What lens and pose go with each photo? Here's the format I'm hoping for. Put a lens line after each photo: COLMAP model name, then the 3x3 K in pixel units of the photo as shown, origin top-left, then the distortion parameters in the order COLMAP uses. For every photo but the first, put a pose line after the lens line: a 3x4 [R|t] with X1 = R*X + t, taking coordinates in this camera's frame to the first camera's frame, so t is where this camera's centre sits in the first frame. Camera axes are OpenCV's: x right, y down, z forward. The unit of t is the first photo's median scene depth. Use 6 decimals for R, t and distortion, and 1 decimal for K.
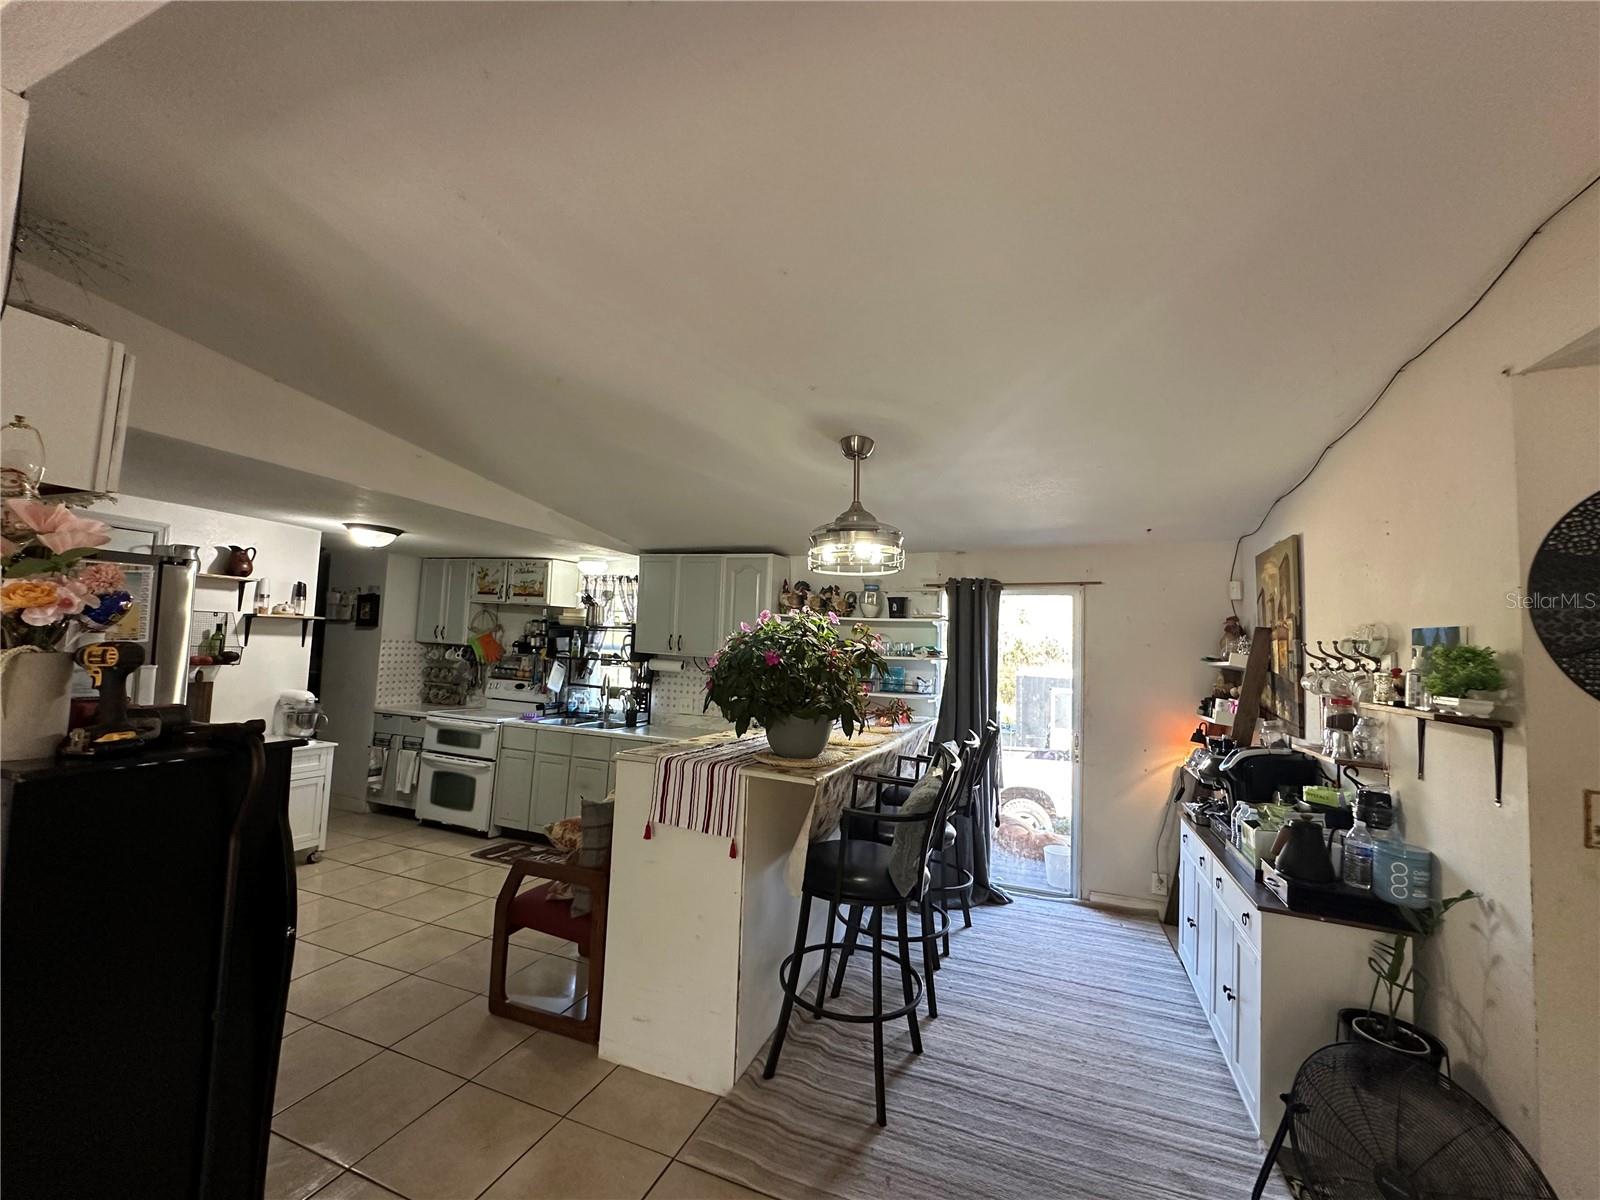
lens RADIAL K [[639.0, 0, 804.8], [0, 639.0, 597.8], [0, 0, 1]] dist [-0.003643, 0.000537]
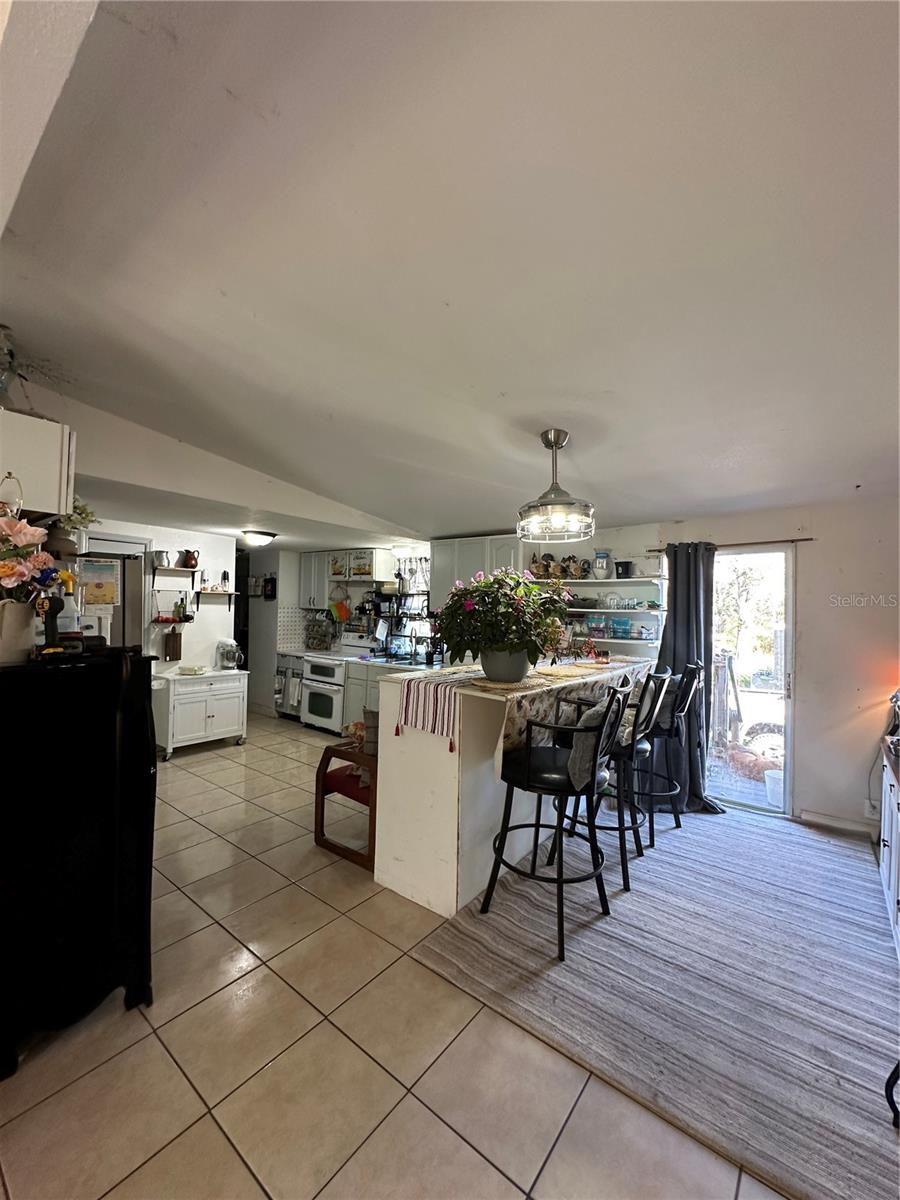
lens RADIAL K [[479.2, 0, 450.0], [0, 479.2, 600.0], [0, 0, 1]] dist [-0.003643, 0.000537]
pose [[0.956432, -0.026004, -0.290796, 0.151478], [0.040869, 0.998143, 0.045159, 0.028250], [0.289082, -0.055076, 0.955719, 0.029261]]
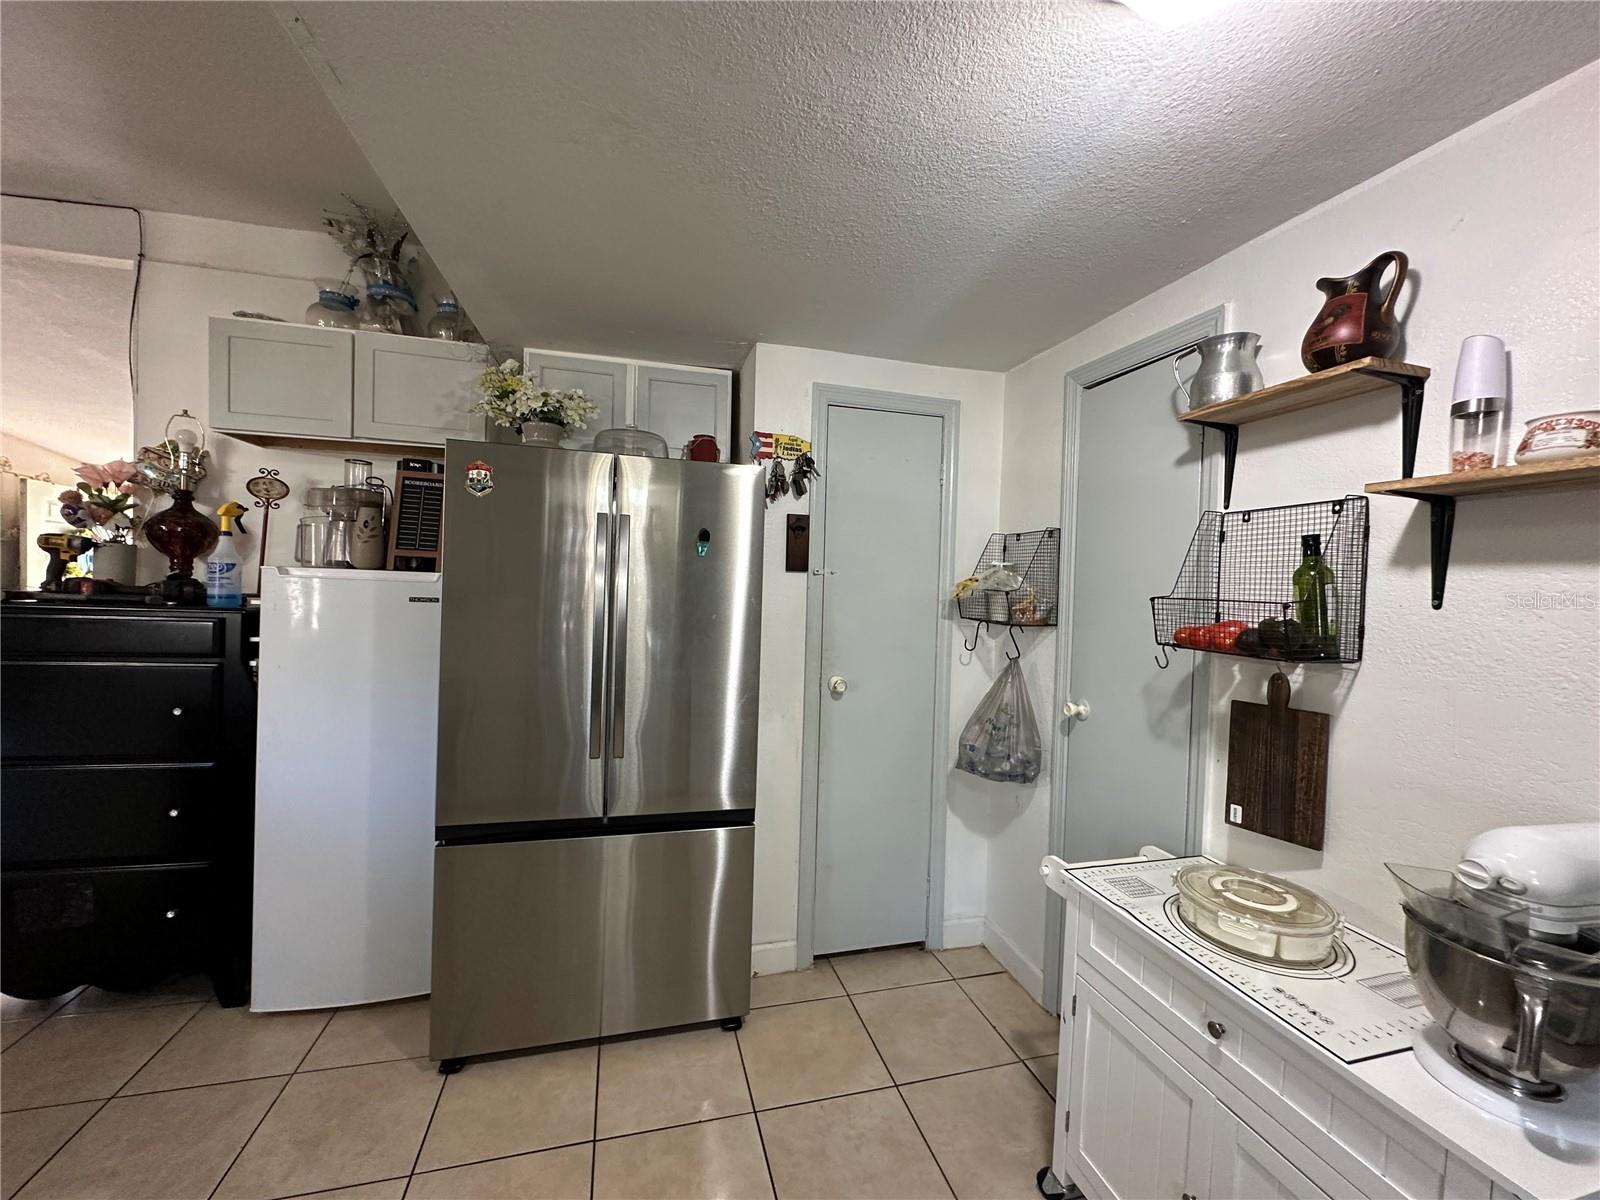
lens RADIAL K [[640.7, 0, 801.8], [0, 640.7, 597.5], [0, 0, 1]] dist [-0.003425, 0.000221]
pose [[-0.802334, -0.047087, -0.595015, -0.776920], [-0.016323, 0.998242, -0.056986, 0.144103], [0.596652, -0.036009, -0.801692, 1.667578]]
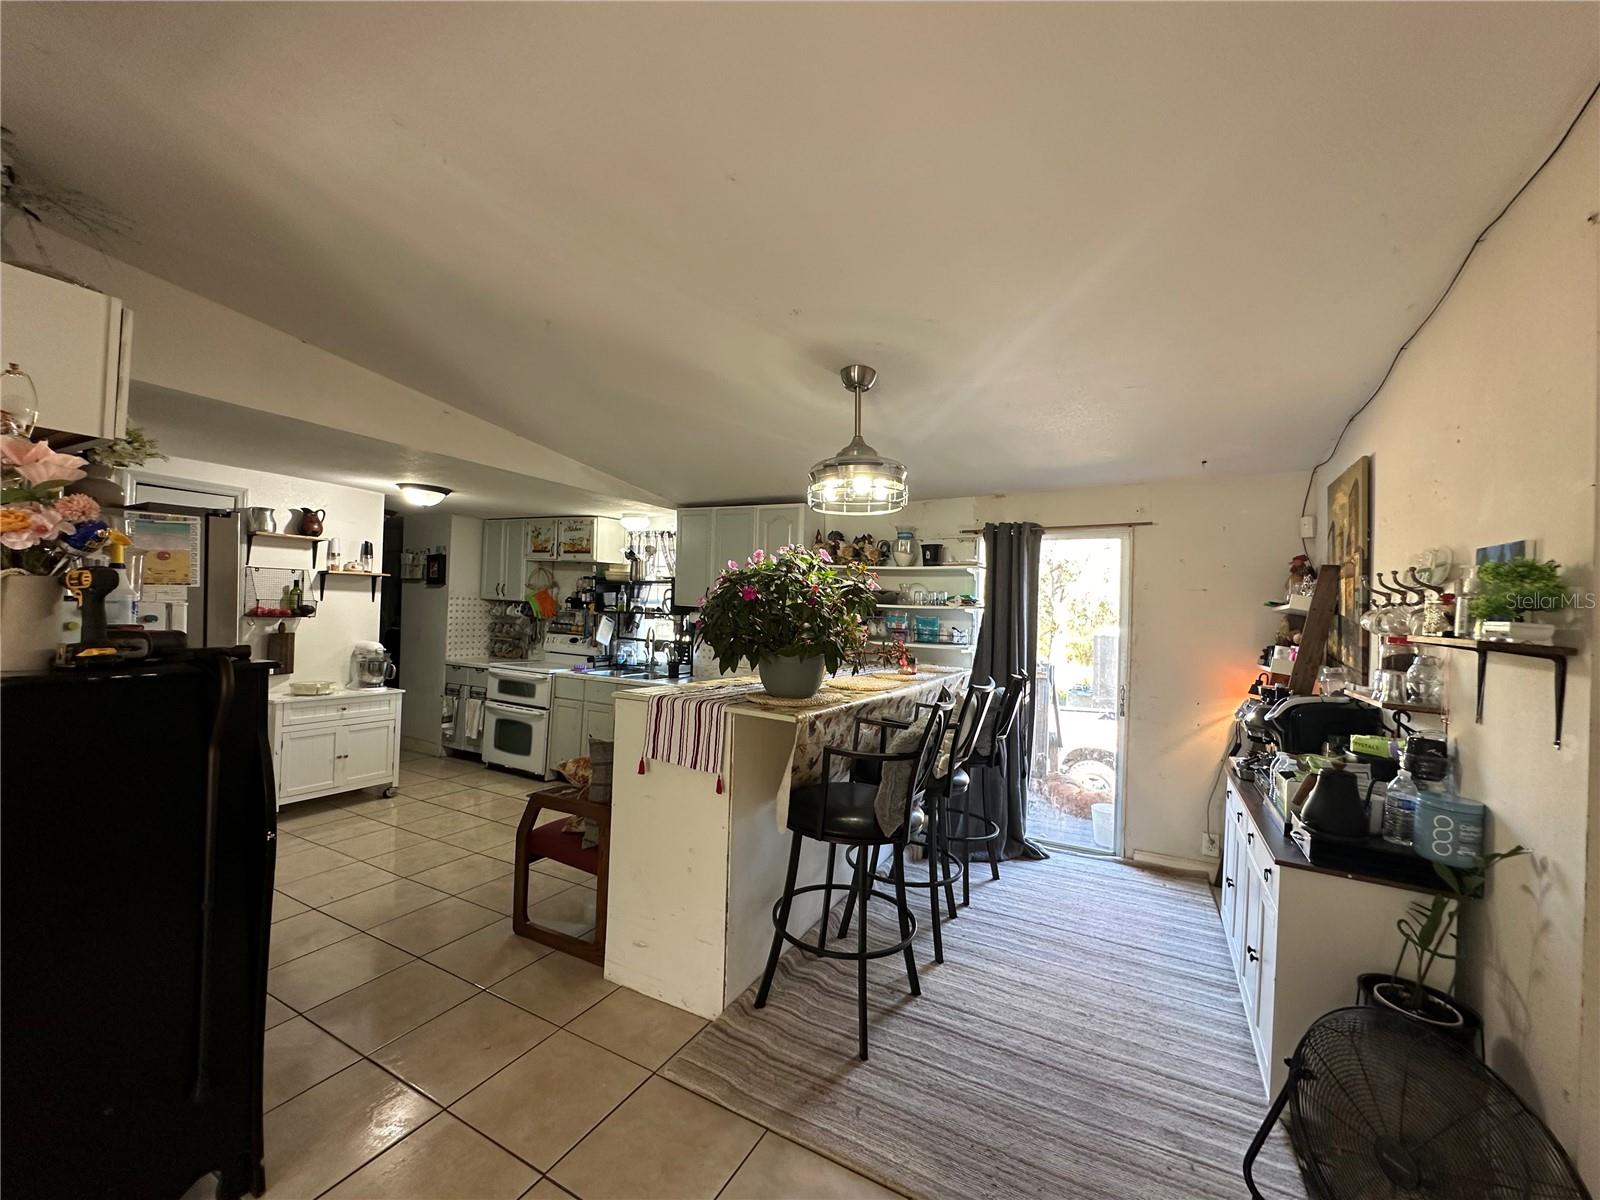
lens RADIAL K [[640.7, 0, 801.8], [0, 640.7, 597.5], [0, 0, 1]] dist [-0.003425, 0.000221]
pose [[0.992333, -0.009111, -0.123256, 0.113415], [0.016085, 0.998318, 0.055703, 0.035777], [0.122542, -0.057258, 0.990810, 0.027872]]
